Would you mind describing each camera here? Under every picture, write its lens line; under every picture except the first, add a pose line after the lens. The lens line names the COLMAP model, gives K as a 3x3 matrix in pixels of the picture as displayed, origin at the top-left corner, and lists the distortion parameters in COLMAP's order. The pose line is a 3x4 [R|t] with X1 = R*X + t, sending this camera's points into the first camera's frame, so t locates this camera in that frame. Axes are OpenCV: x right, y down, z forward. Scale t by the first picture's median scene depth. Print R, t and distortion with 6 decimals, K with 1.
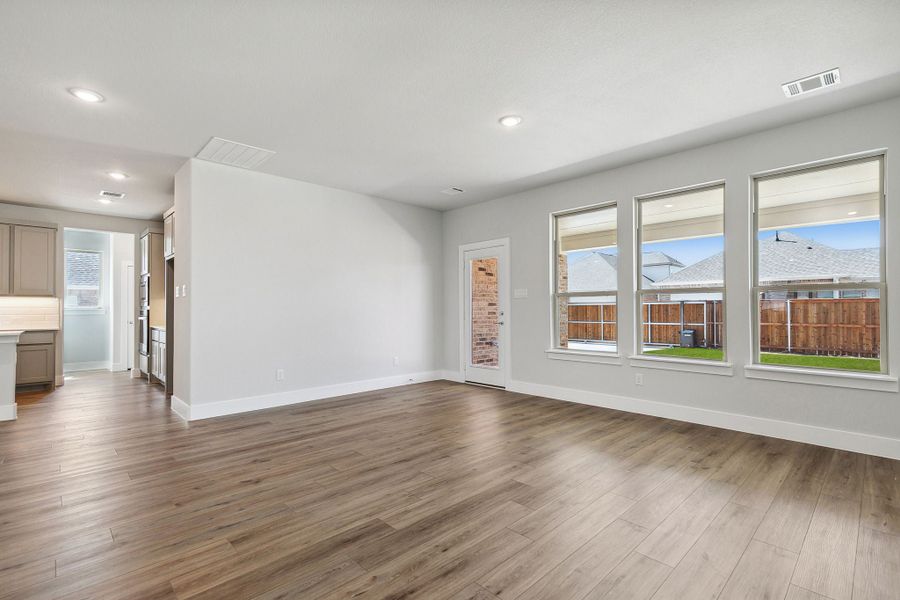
lens RADIAL K [[413.8, 0, 453.7], [0, 413.8, 303.6], [0, 0, 1]] dist [0.012802, 0.000256]
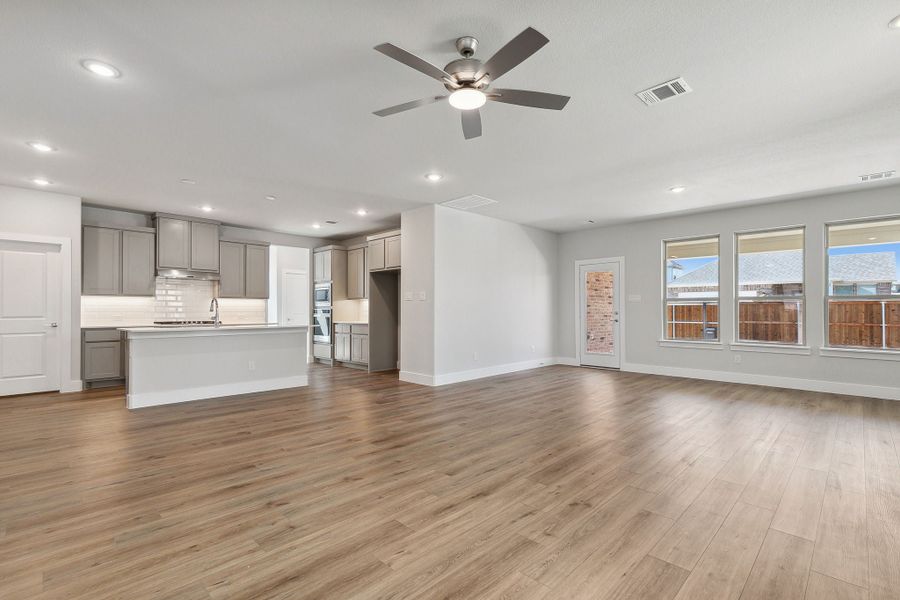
lens RADIAL K [[413.8, 0, 456.0], [0, 413.8, 305.3], [0, 0, 1]] dist [0.012802, 0.000256]
pose [[0.999562, 0.003734, 0.029366, -0.567492], [-0.003909, 0.999975, 0.005890, -0.009293], [-0.029343, -0.006002, 0.999551, -0.409215]]
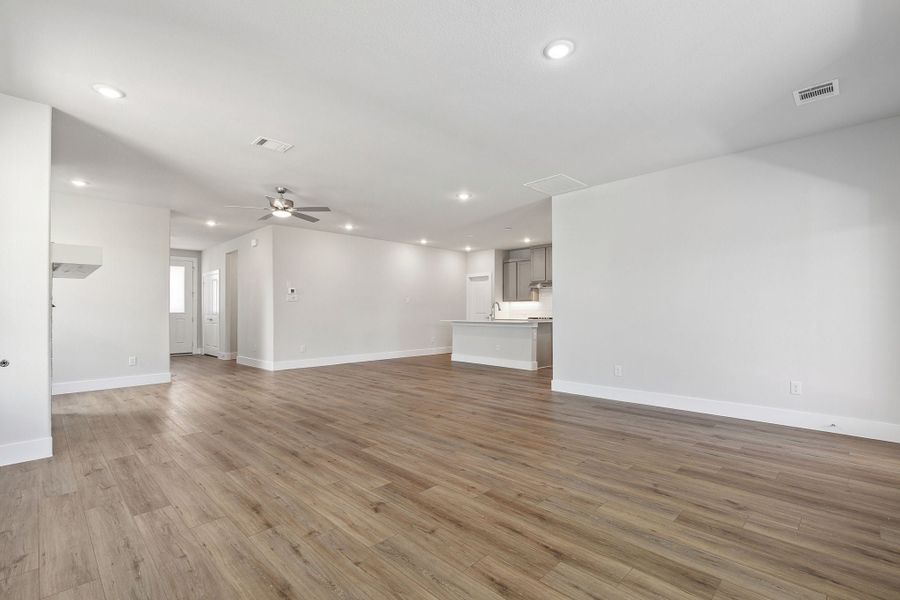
lens RADIAL K [[413.8, 0, 451.7], [0, 413.8, 298.4], [0, 0, 1]] dist [0.012802, 0.000256]
pose [[0.017816, -0.027011, -0.999476, 0.669062], [0.020634, 0.999432, -0.026642, 0.010180], [0.999628, -0.020149, 0.018363, 0.612628]]
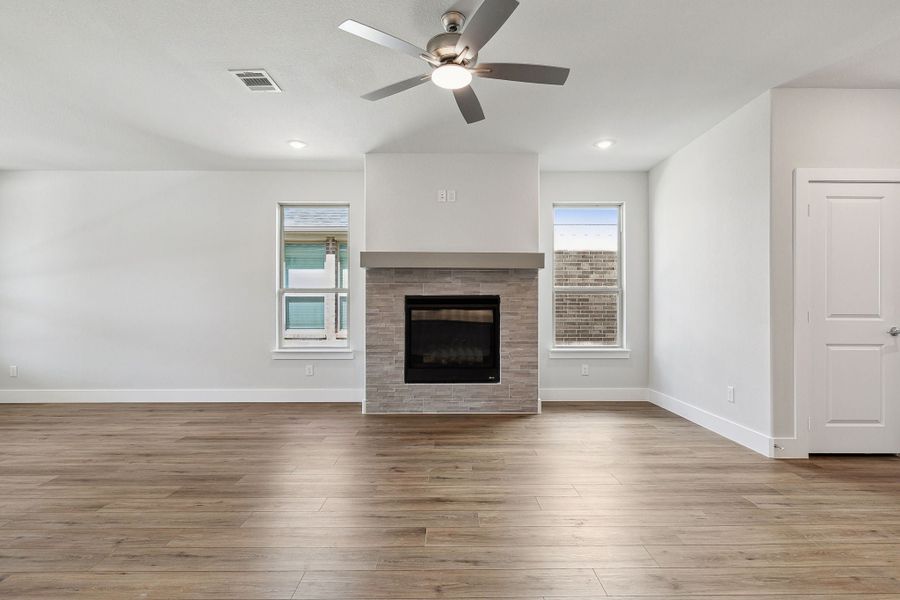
lens RADIAL K [[444.5, 0, 456.5], [0, 444.5, 305.9], [0, 0, 1]] dist [-0.010863, 0.002260]
pose [[-0.727711, 0.003308, 0.685876, -0.913147], [-0.008642, 0.999865, -0.013991, 0.011089], [-0.685830, -0.016109, -0.727584, 0.536043]]
